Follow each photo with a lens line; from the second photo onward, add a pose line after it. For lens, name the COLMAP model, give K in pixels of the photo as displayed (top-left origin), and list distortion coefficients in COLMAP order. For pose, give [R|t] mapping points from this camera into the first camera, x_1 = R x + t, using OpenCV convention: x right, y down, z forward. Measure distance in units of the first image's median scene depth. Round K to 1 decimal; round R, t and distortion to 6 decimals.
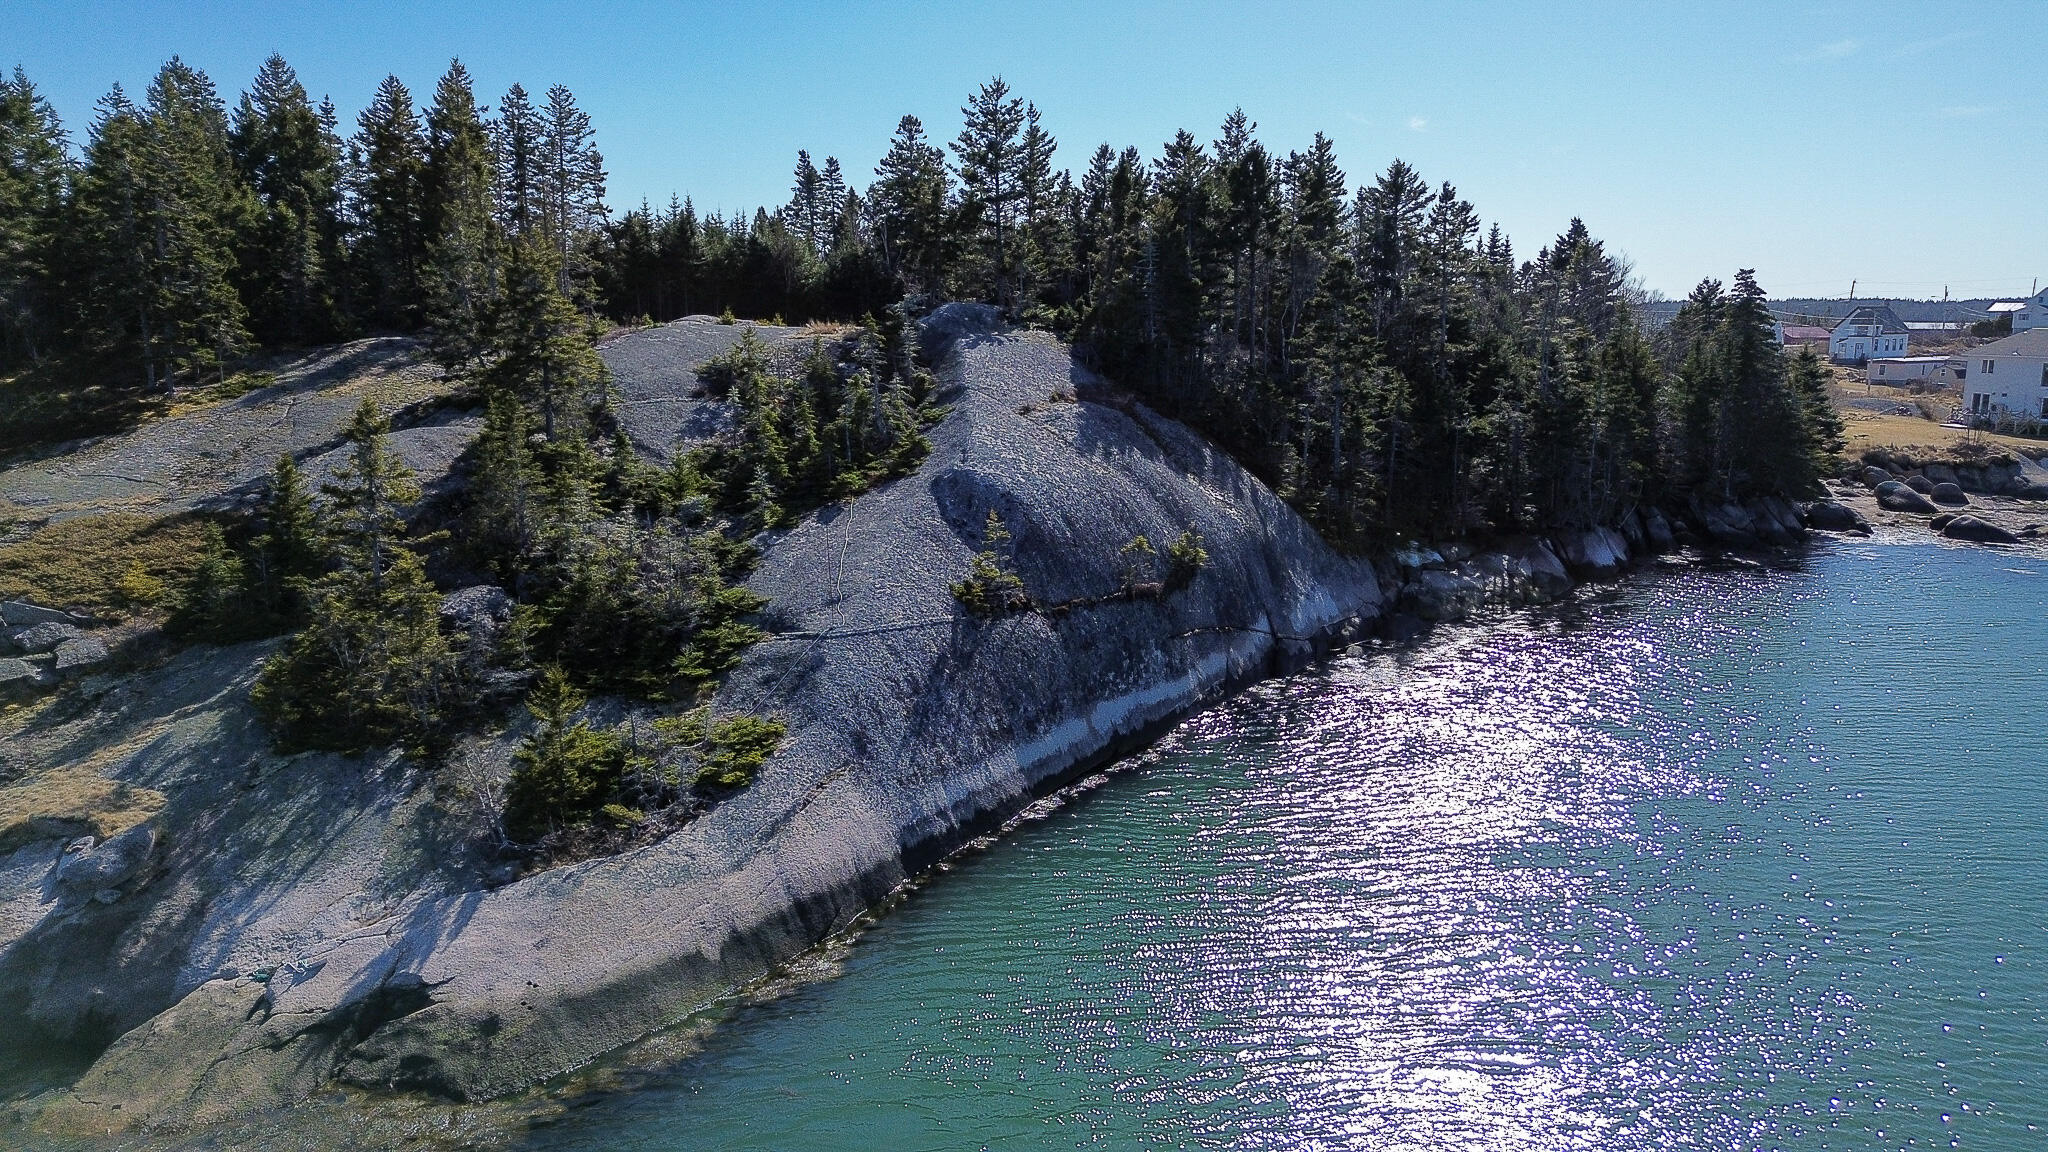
lens RADIAL K [[1451.1, 0, 1024.3], [0, 1451.1, 576.8], [0, 0, 1]] dist [0.080876, -0.071581]
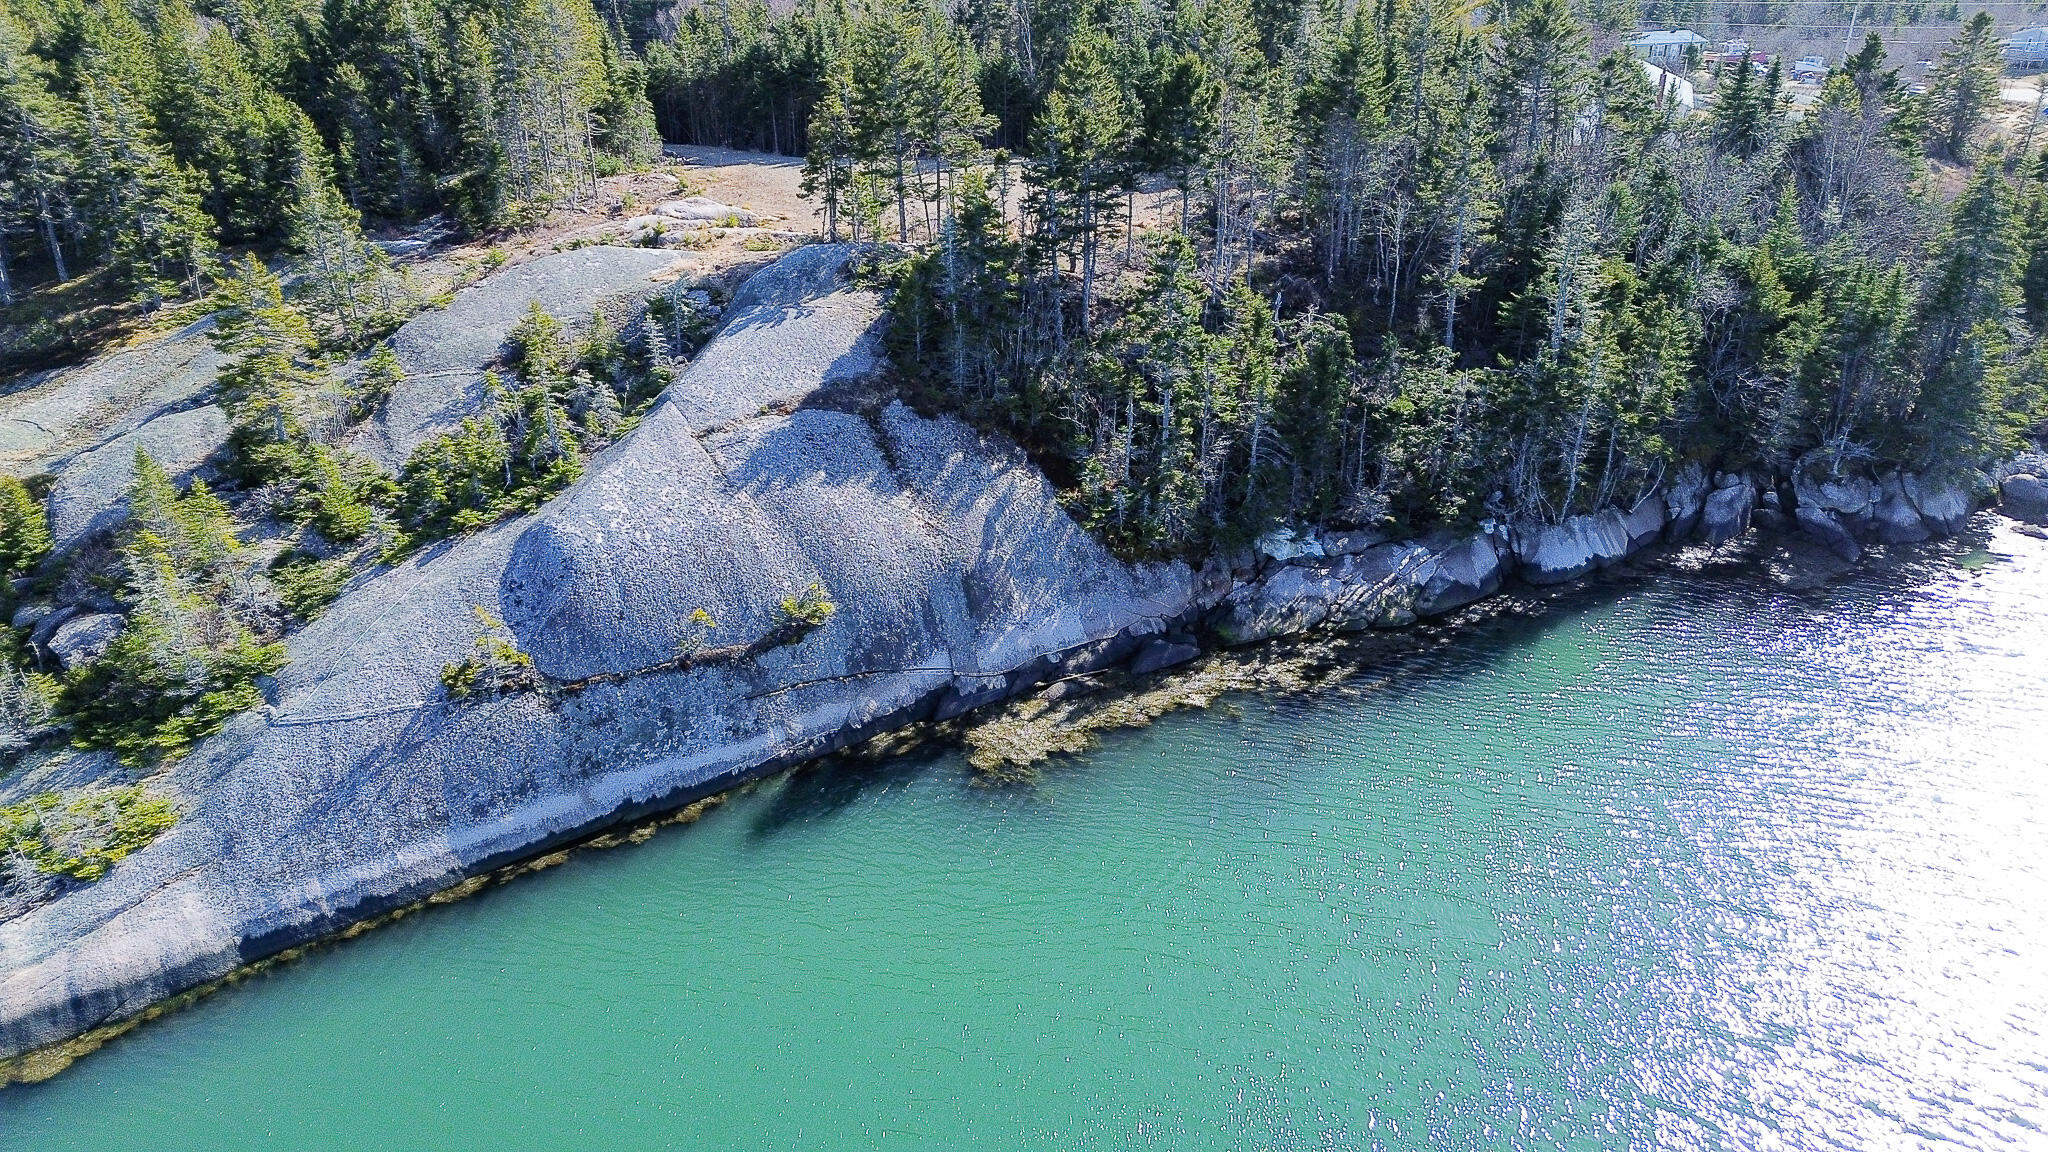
lens RADIAL K [[1451.1, 0, 1024.7], [0, 1451.1, 573.5], [0, 0, 1]] dist [0.080876, -0.071581]
pose [[0.924058, 0.148094, -0.352400, 0.798343], [-0.058478, 0.965817, 0.252541, -0.399416], [0.377754, -0.212755, 0.901131, 0.196915]]
